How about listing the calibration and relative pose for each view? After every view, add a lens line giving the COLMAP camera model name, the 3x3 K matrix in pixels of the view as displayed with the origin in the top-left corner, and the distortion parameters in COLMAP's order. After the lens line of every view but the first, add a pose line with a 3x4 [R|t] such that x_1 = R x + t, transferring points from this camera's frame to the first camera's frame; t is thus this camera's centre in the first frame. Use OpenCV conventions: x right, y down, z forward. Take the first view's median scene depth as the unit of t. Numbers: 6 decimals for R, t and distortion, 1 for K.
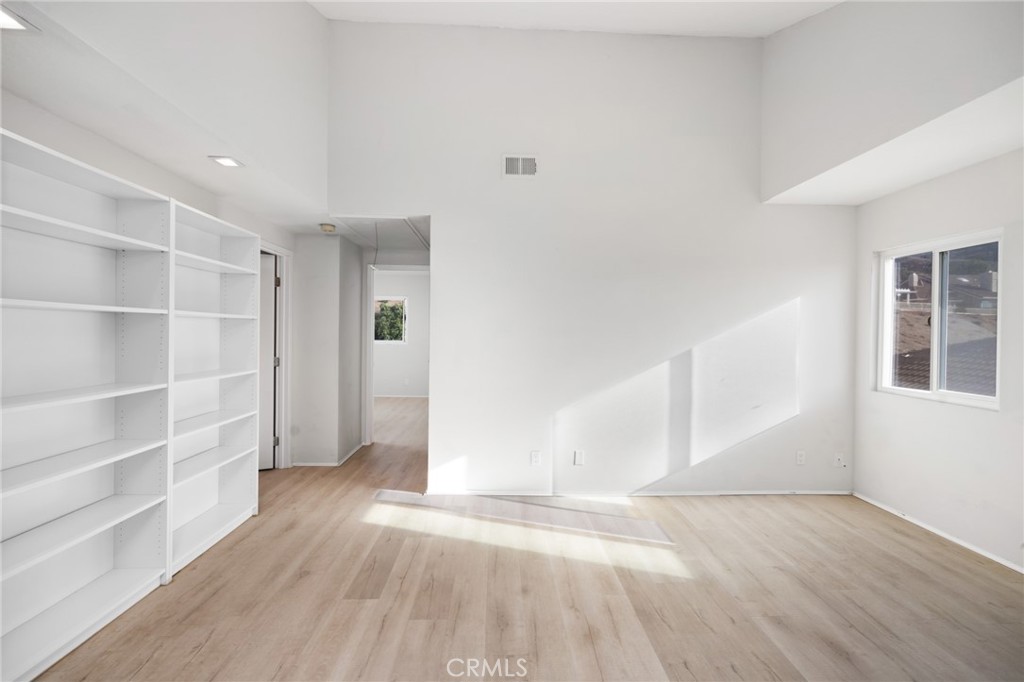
lens RADIAL K [[411.1, 0, 515.3], [0, 411.1, 328.3], [0, 0, 1]] dist [0.000422, 0.000205]
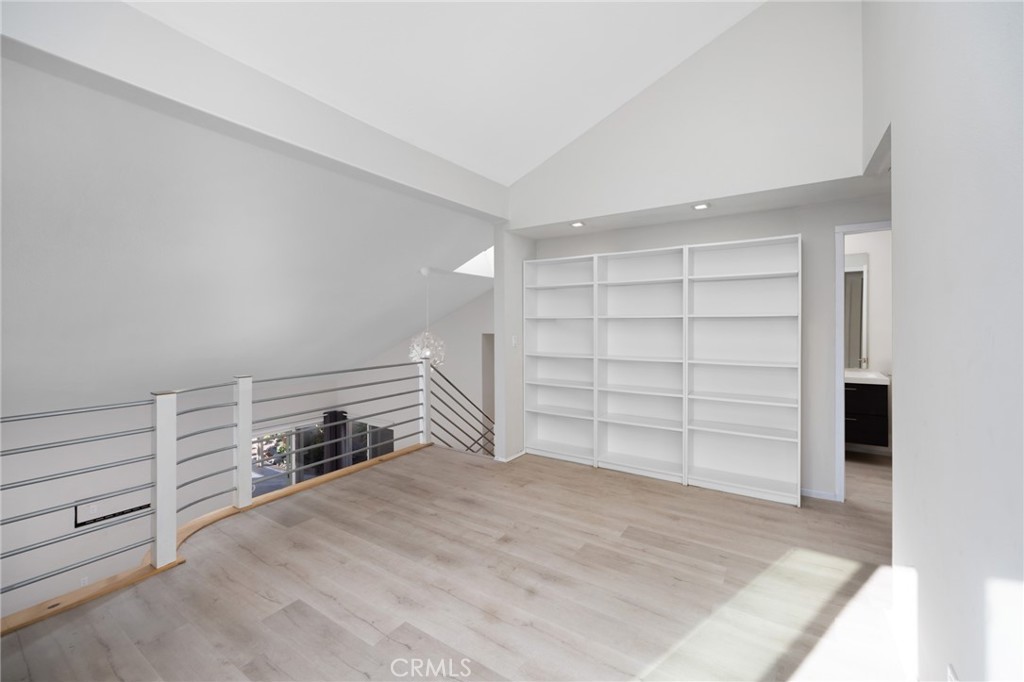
lens RADIAL K [[411.1, 0, 515.3], [0, 411.1, 328.3], [0, 0, 1]] dist [0.000422, 0.000205]
pose [[-0.585505, -0.008402, -0.810625, 0.915275], [0.002999, 0.999917, -0.012531, 0.027821], [0.810663, -0.009768, -0.585431, 1.522107]]
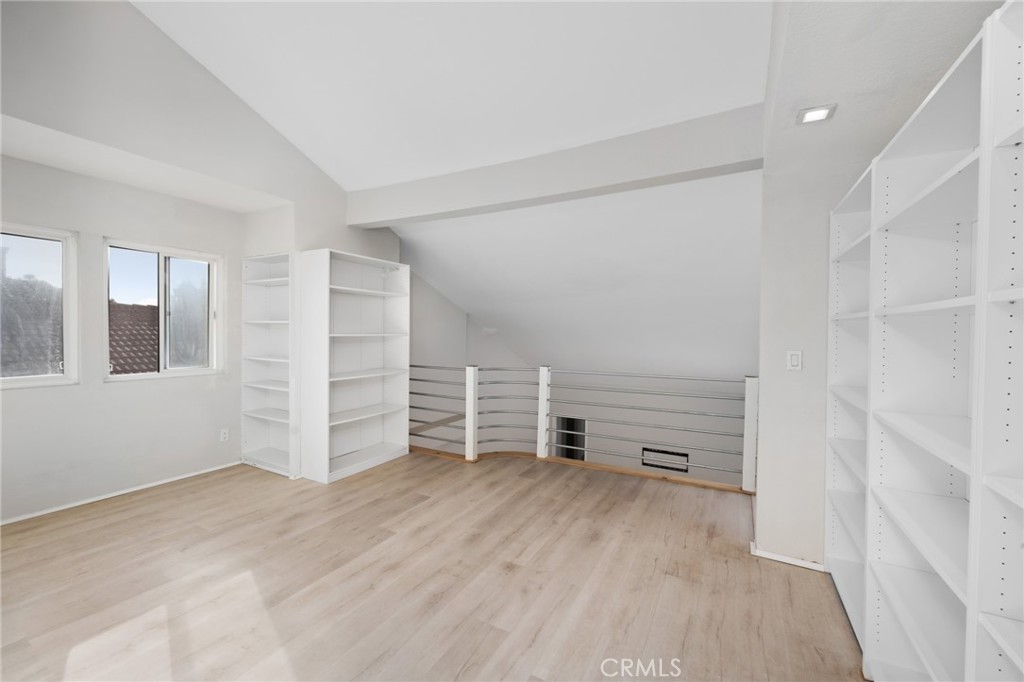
lens RADIAL K [[411.1, 0, 515.3], [0, 411.1, 328.3], [0, 0, 1]] dist [0.000422, 0.000205]
pose [[-0.857691, -0.020495, 0.513758, -0.709028], [-0.026370, 0.999644, -0.004146, 0.005950], [-0.513490, -0.017104, -0.857925, 1.734679]]
